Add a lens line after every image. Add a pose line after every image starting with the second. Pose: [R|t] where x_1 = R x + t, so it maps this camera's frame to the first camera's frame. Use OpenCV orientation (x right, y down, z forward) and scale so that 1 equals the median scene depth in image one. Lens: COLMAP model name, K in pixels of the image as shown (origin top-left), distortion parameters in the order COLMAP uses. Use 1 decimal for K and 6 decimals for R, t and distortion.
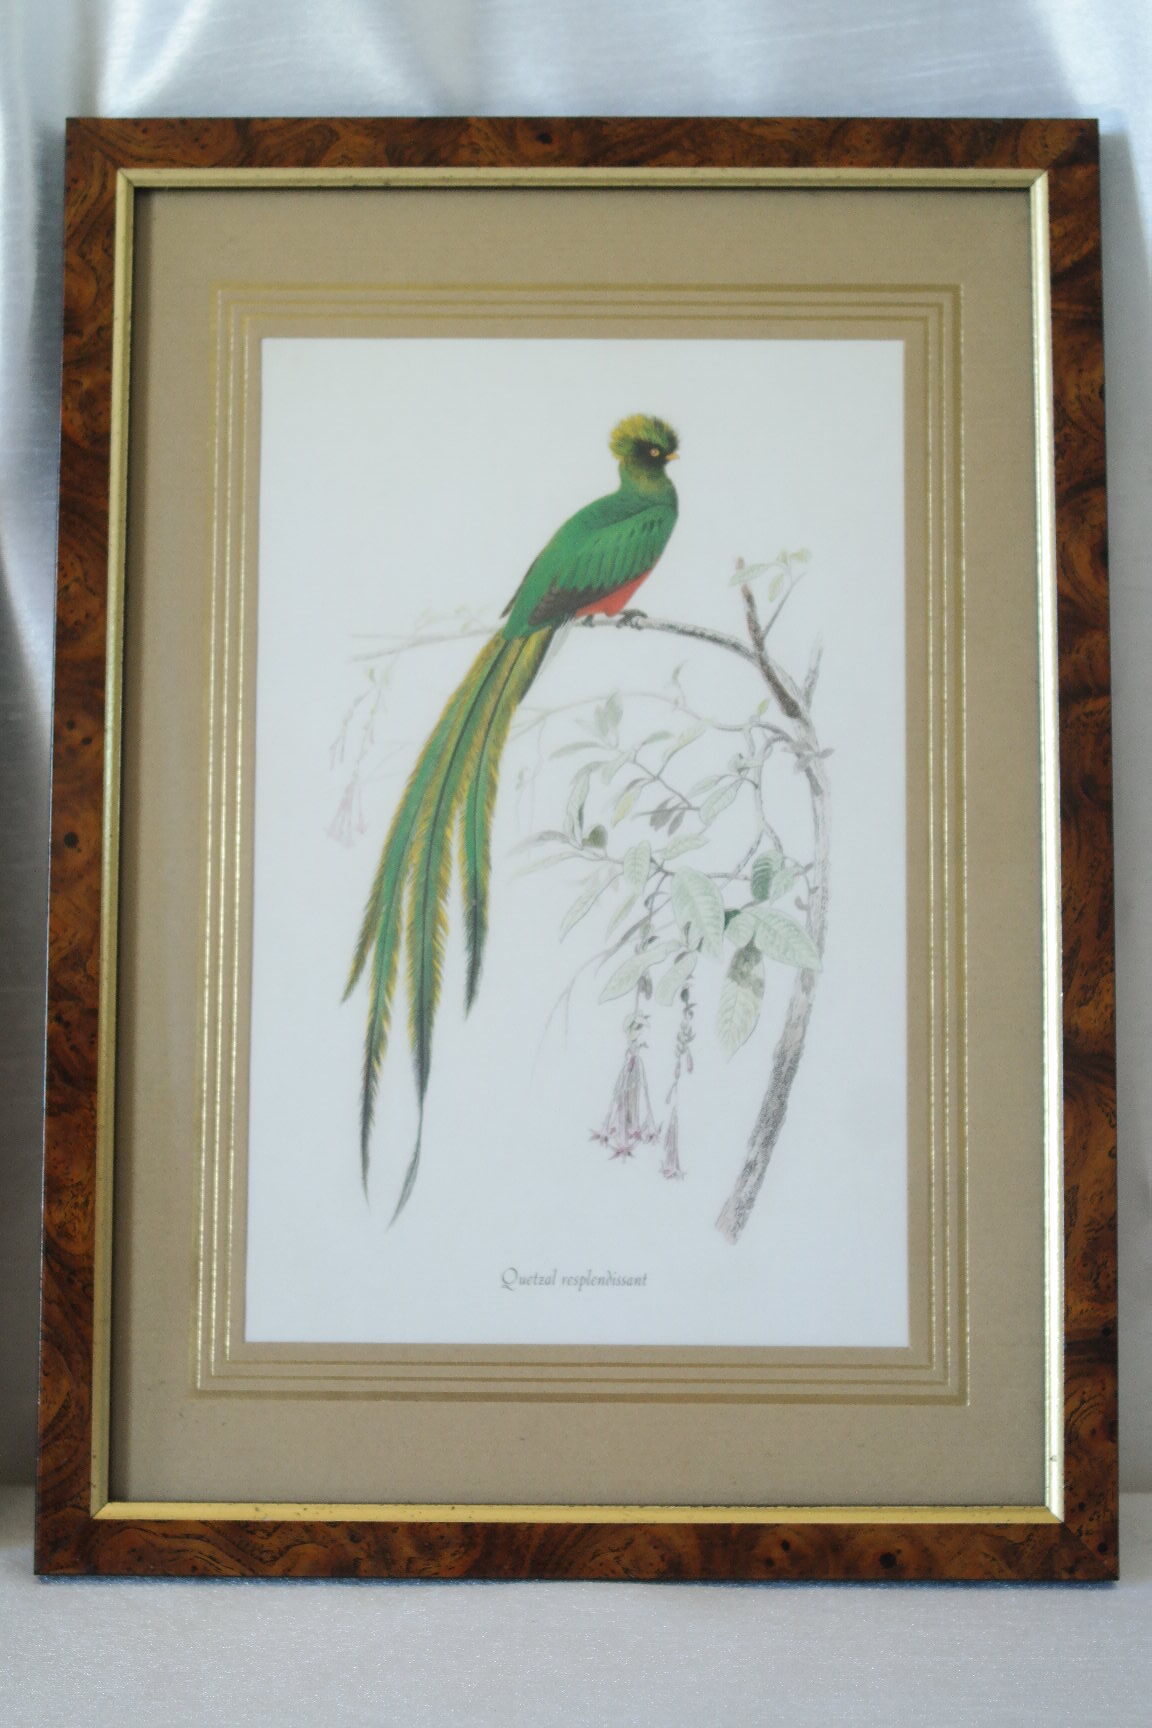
lens RADIAL K [[2459.6, 0, 675.9], [0, 2459.6, 863.2], [0, 0, 1]] dist [-0.006158, 0.000000]
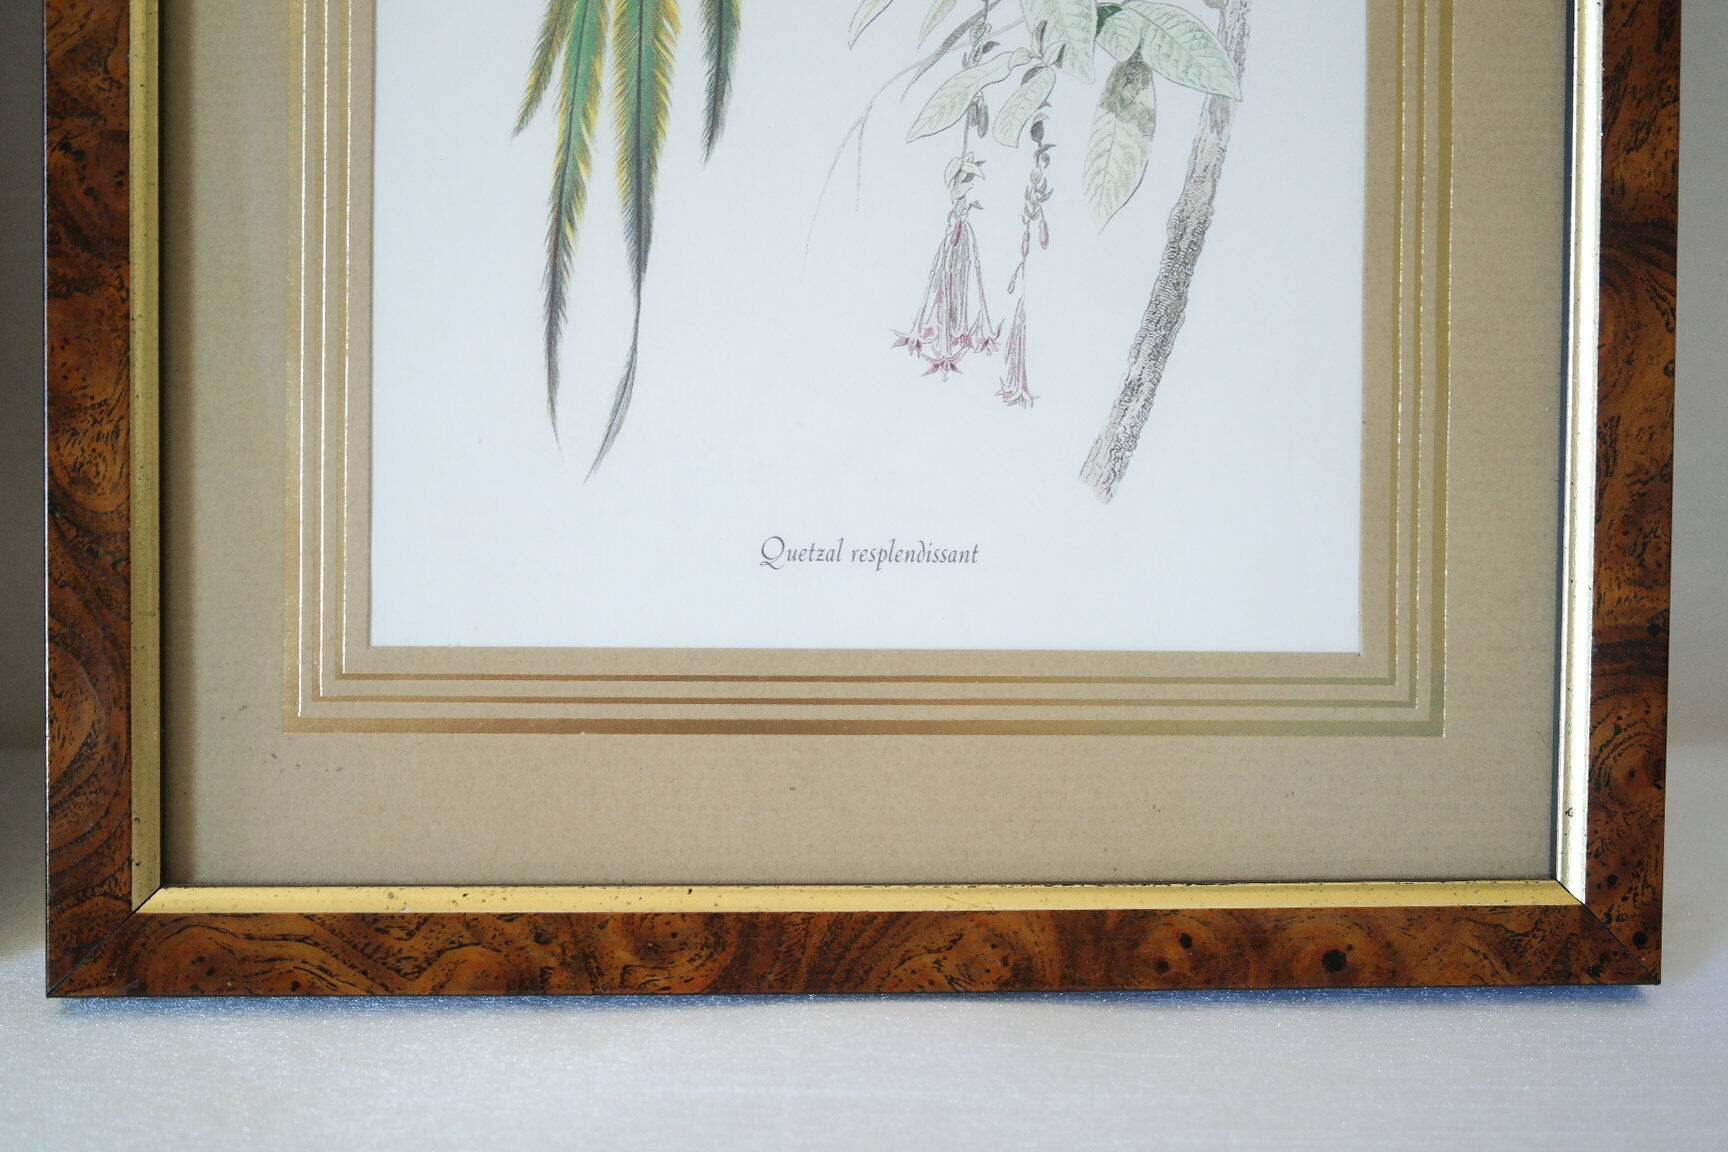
lens RADIAL K [[1963.6, 0, 931.3], [0, 1963.6, 498.5], [0, 0, 1]] dist [-0.007441, 0.000000]
pose [[0.996939, 0.005114, 0.078017, -0.066168], [-0.012878, 0.994971, 0.099332, 0.100434], [-0.077117, -0.100032, 0.991991, 0.467384]]
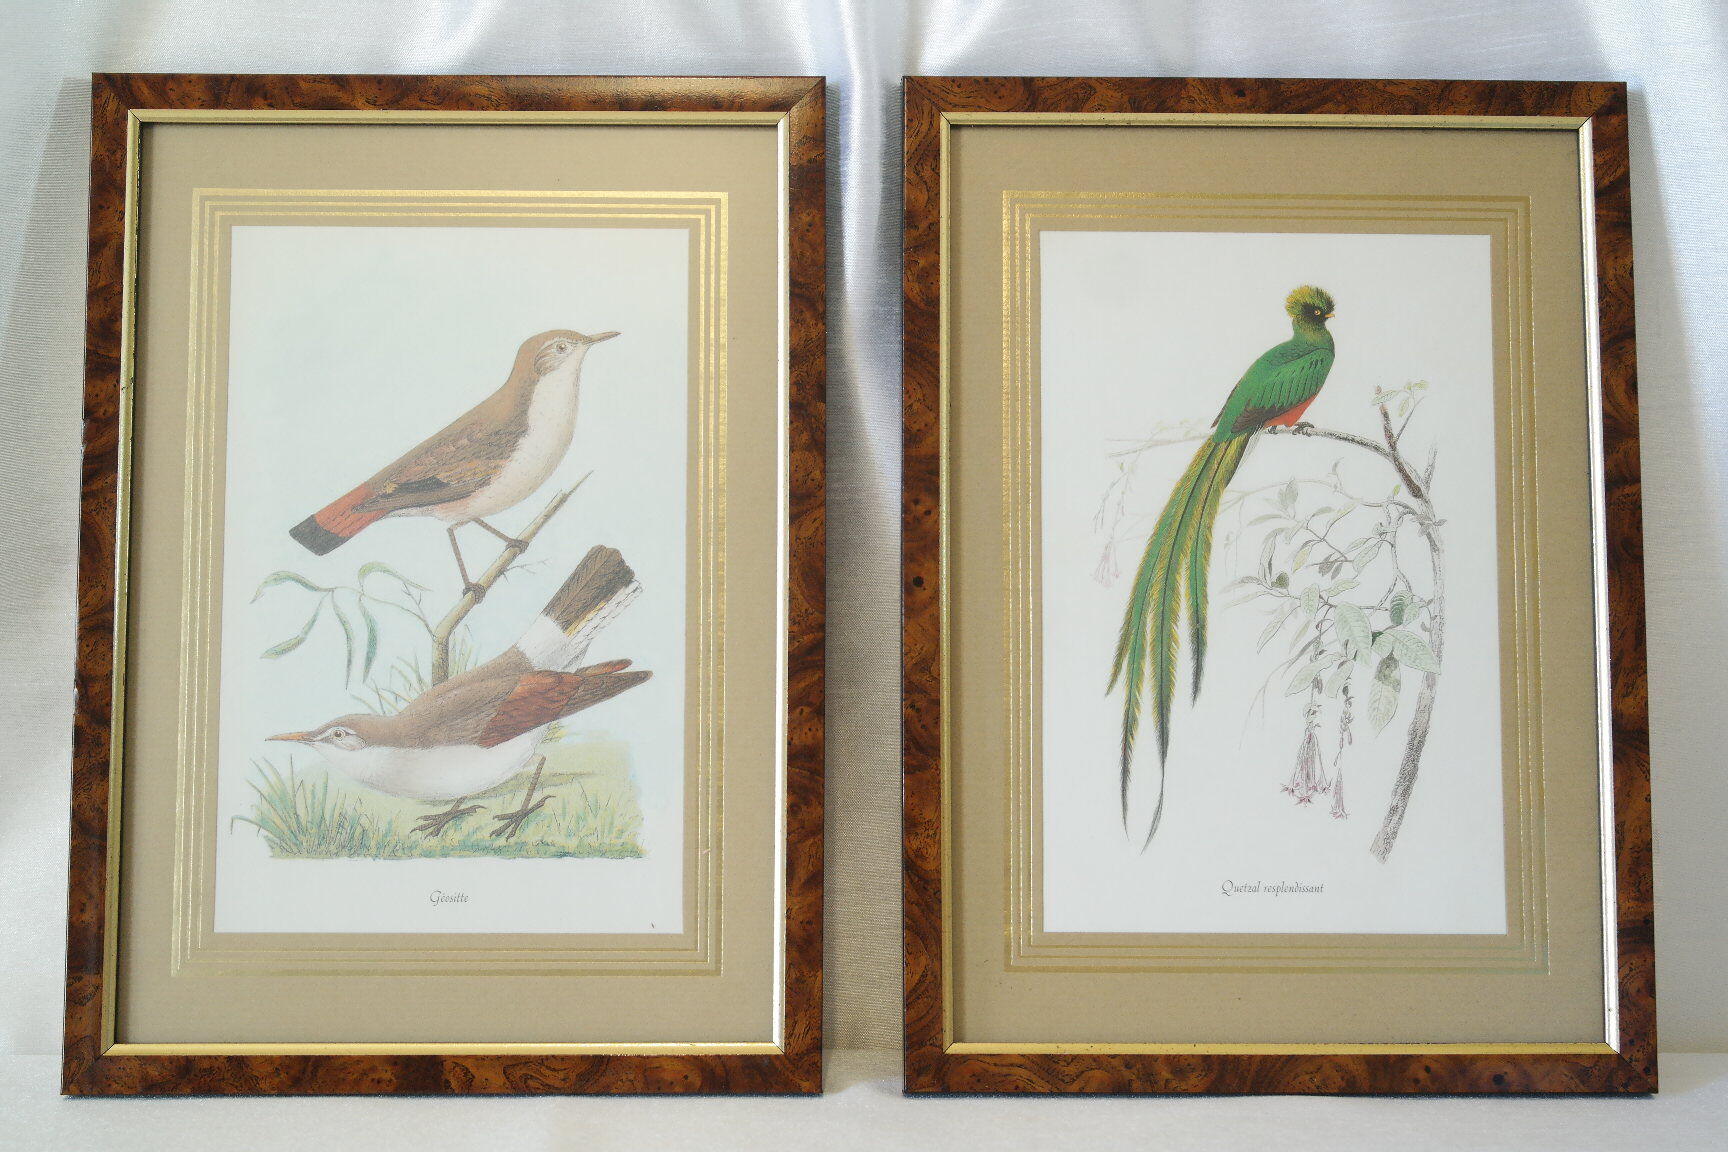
lens RADIAL K [[2860.4, 0, 866.3], [0, 2860.4, 589.8], [0, 0, 1]] dist [0.015999, 0.000000]
pose [[0.999719, 0.001805, 0.023617, -0.316173], [-0.000990, 0.999405, -0.034476, 0.052754], [-0.023665, 0.034443, 0.999126, -0.663382]]
